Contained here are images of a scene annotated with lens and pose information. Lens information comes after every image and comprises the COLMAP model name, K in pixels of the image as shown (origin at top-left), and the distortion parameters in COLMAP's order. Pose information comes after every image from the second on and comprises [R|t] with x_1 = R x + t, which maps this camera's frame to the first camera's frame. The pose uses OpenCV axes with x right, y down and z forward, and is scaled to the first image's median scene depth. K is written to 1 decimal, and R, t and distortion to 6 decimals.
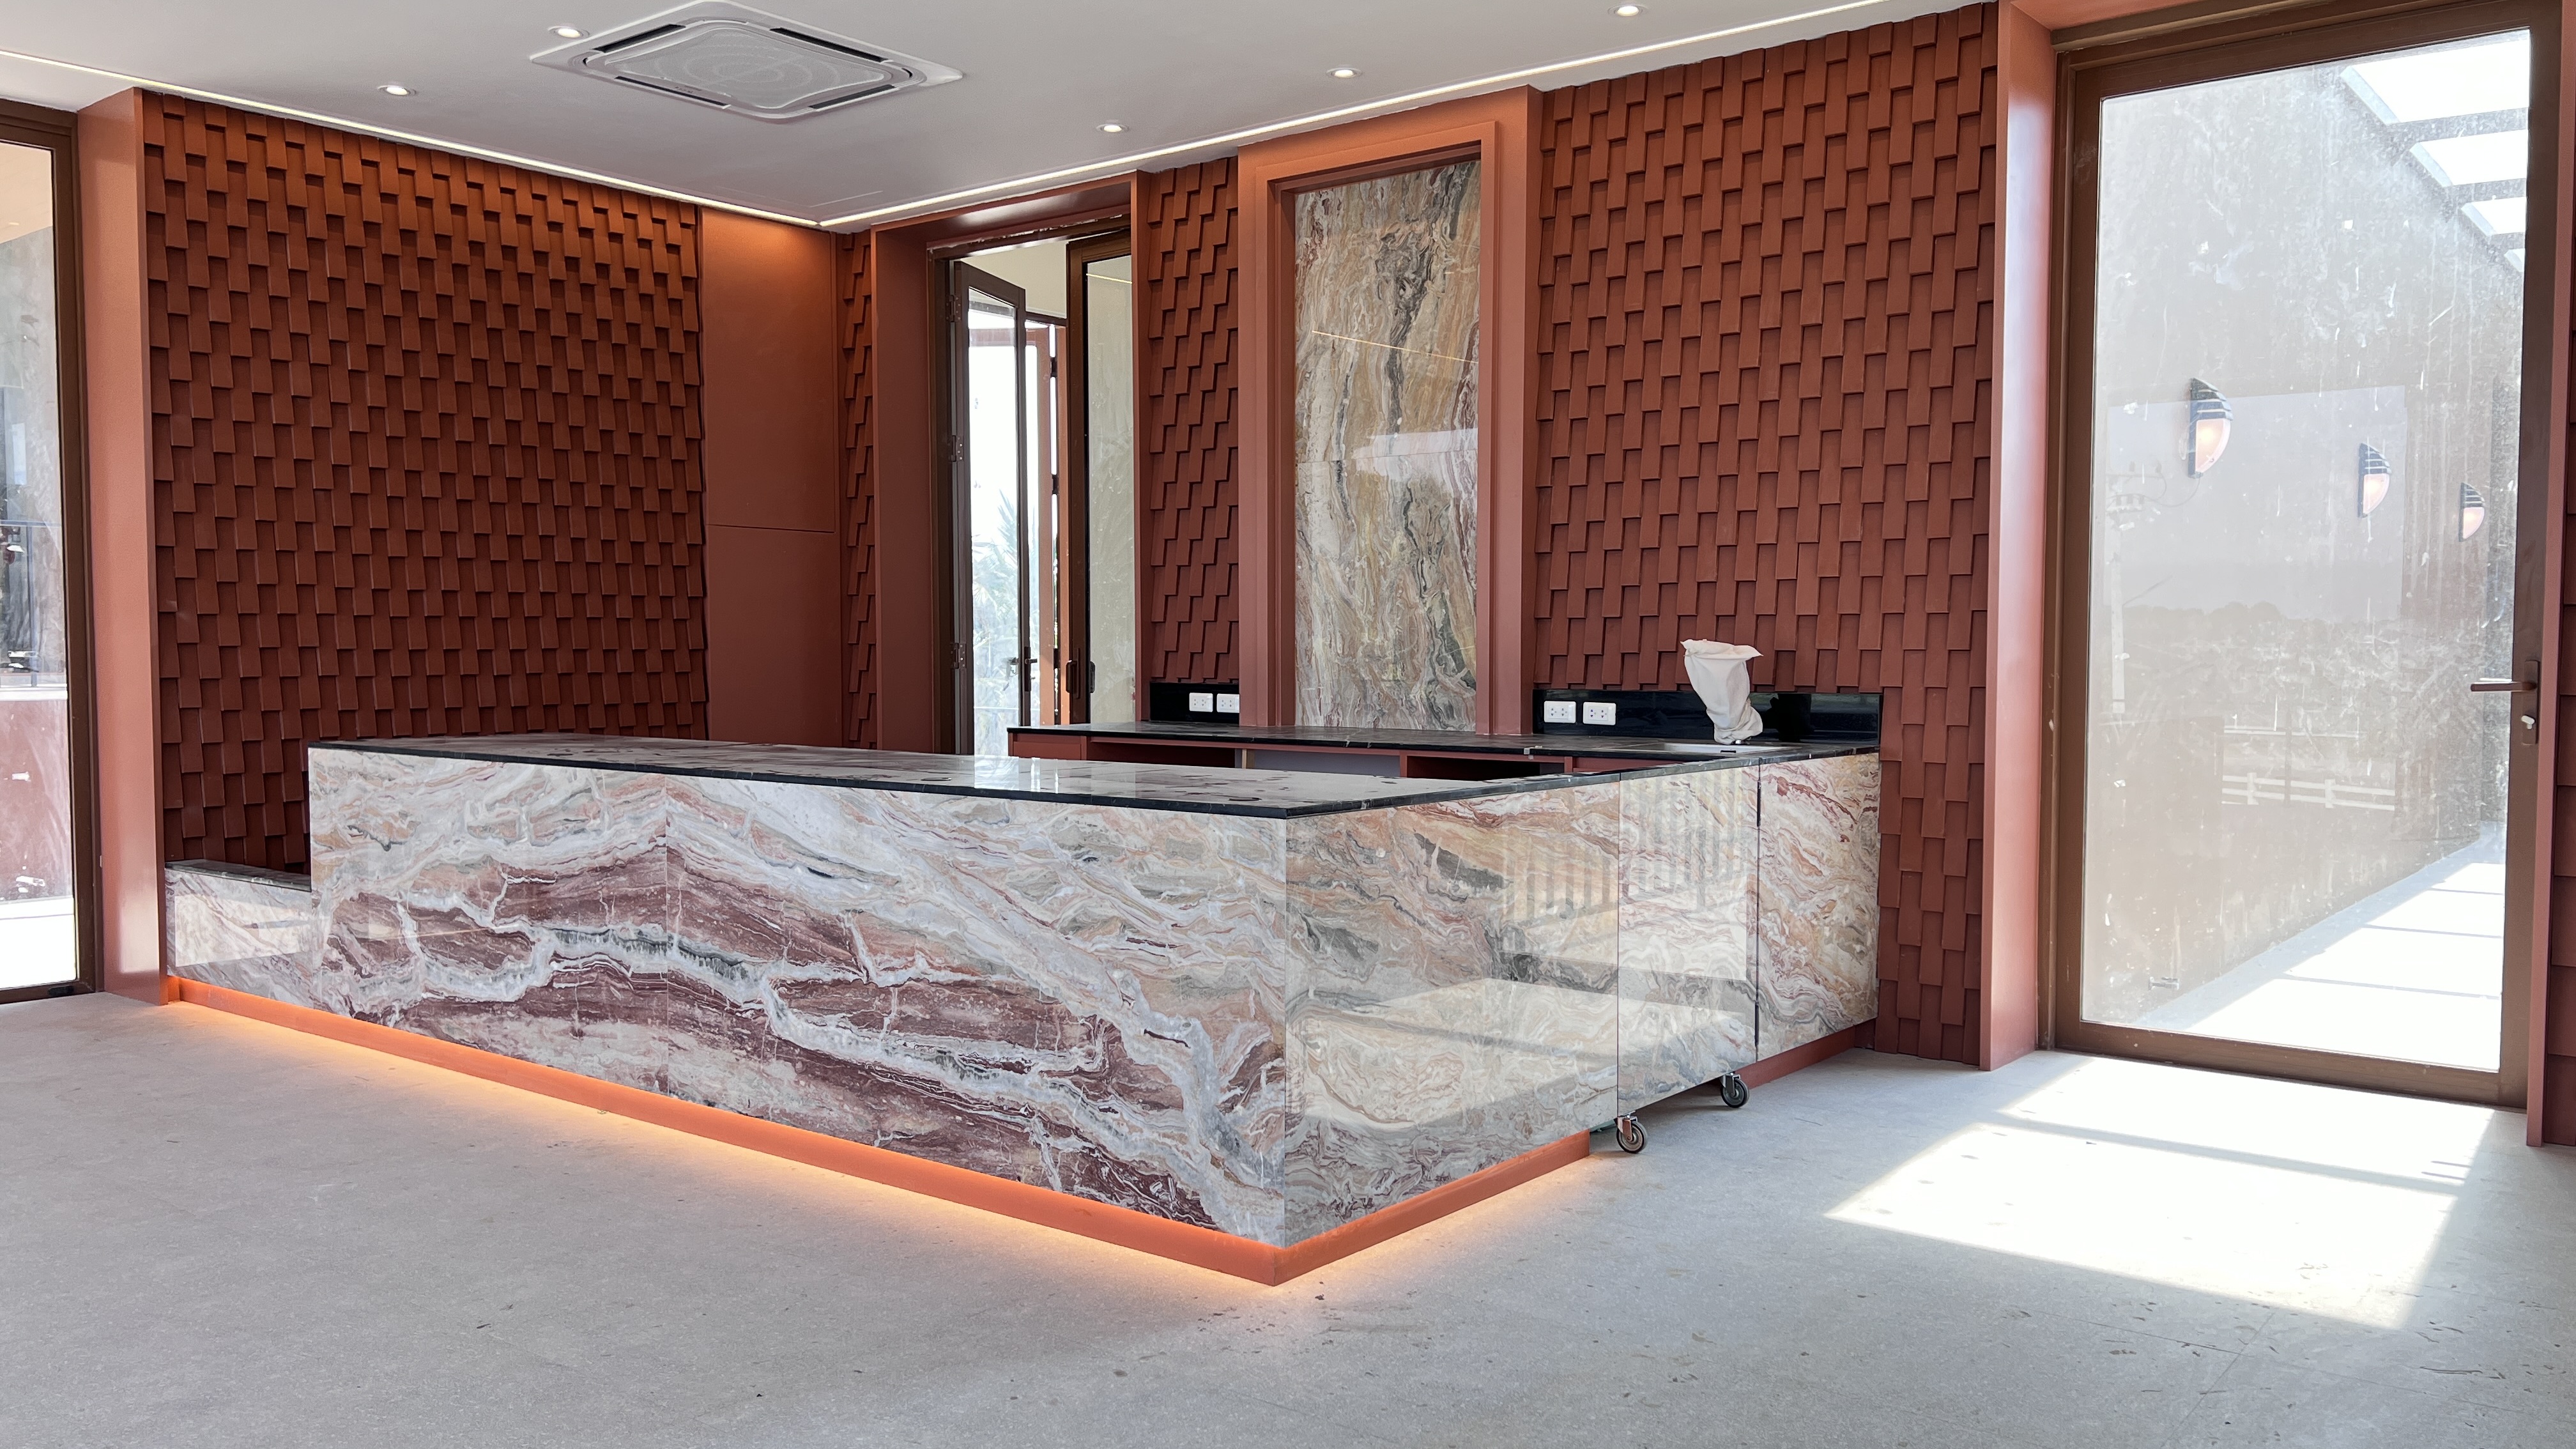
lens RADIAL K [[1931.7, 0, 1282.2], [0, 1931.7, 737.0], [0, 0, 1]] dist [0.084726, -0.136190]
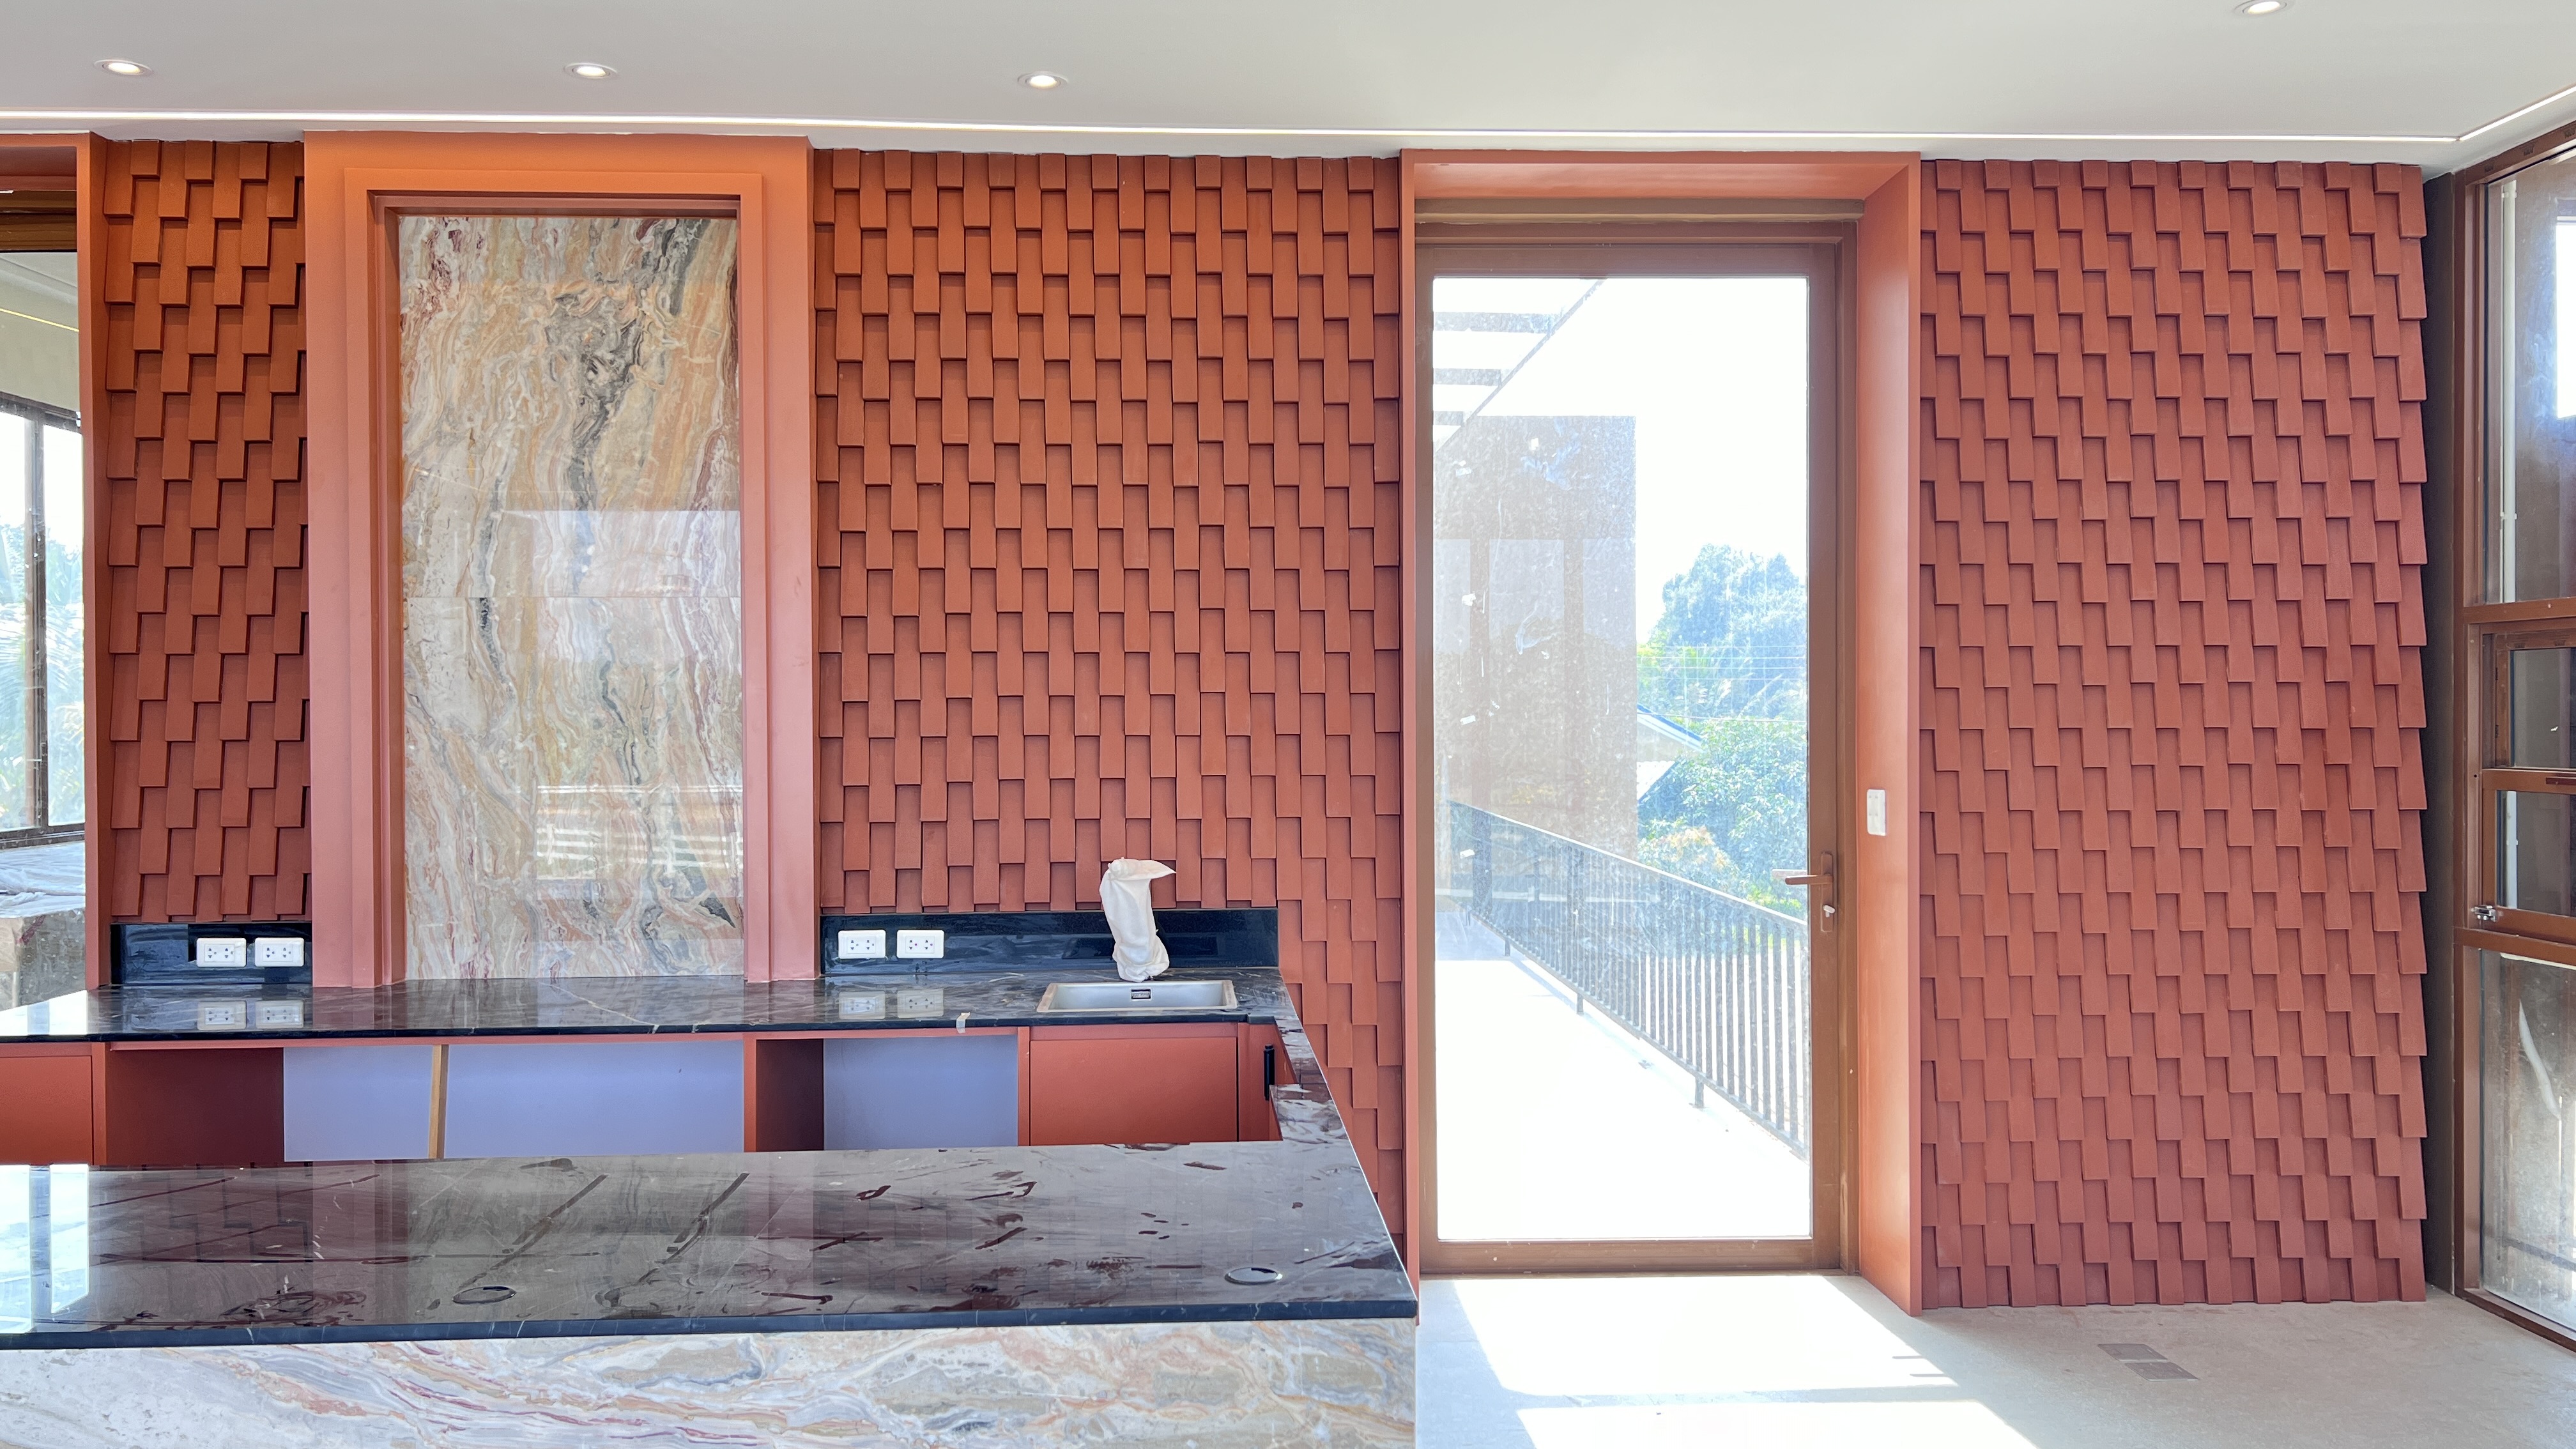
lens RADIAL K [[1930.9, 0, 1280.0], [0, 1930.9, 724.7], [0, 0, 1]] dist [0.039558, -0.046829]
pose [[0.750648, -0.007285, 0.660663, -0.273175], [0.036287, 0.998885, -0.030216, -0.080842], [-0.659706, 0.046655, 0.750075, 0.348623]]
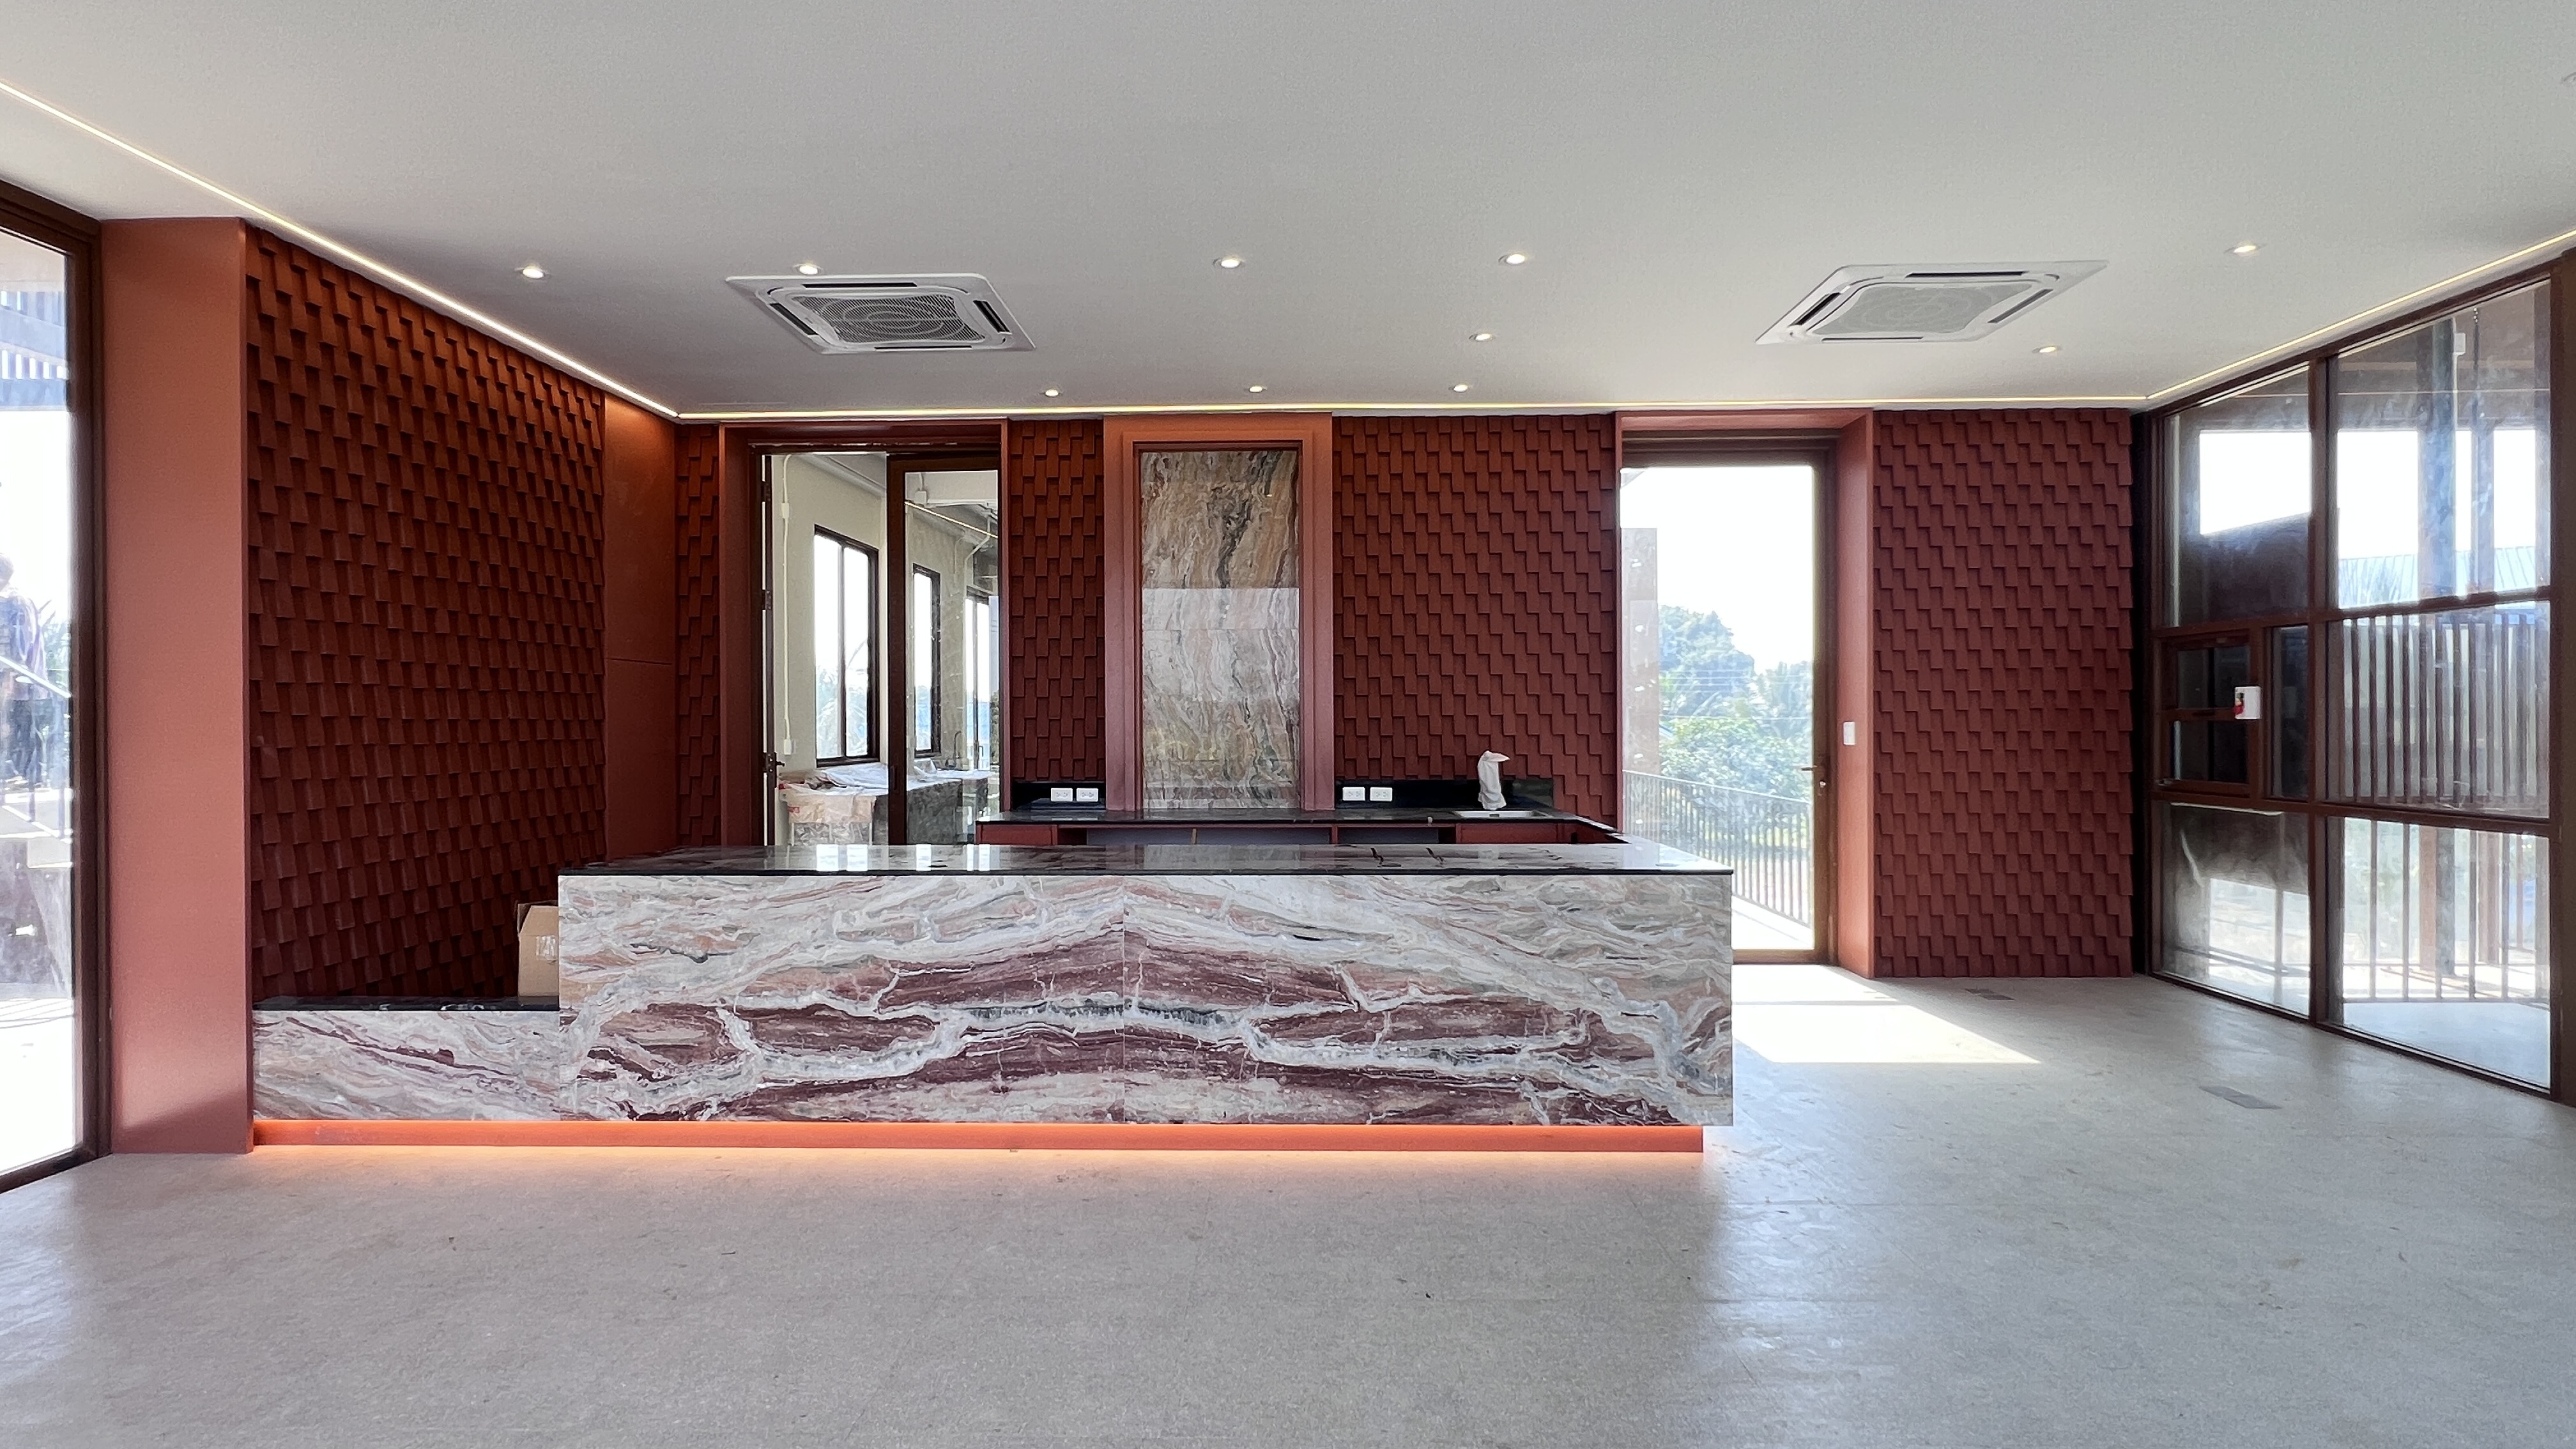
lens RADIAL K [[1277.1, 0, 1276.8], [0, 1277.1, 726.2], [0, 0, 1]] dist [-0.001790, -0.001063]
pose [[0.798858, -0.007007, 0.601479, -0.627414], [0.034293, 0.998836, -0.033911, -0.040697], [-0.600541, 0.047717, 0.798169, 0.207642]]
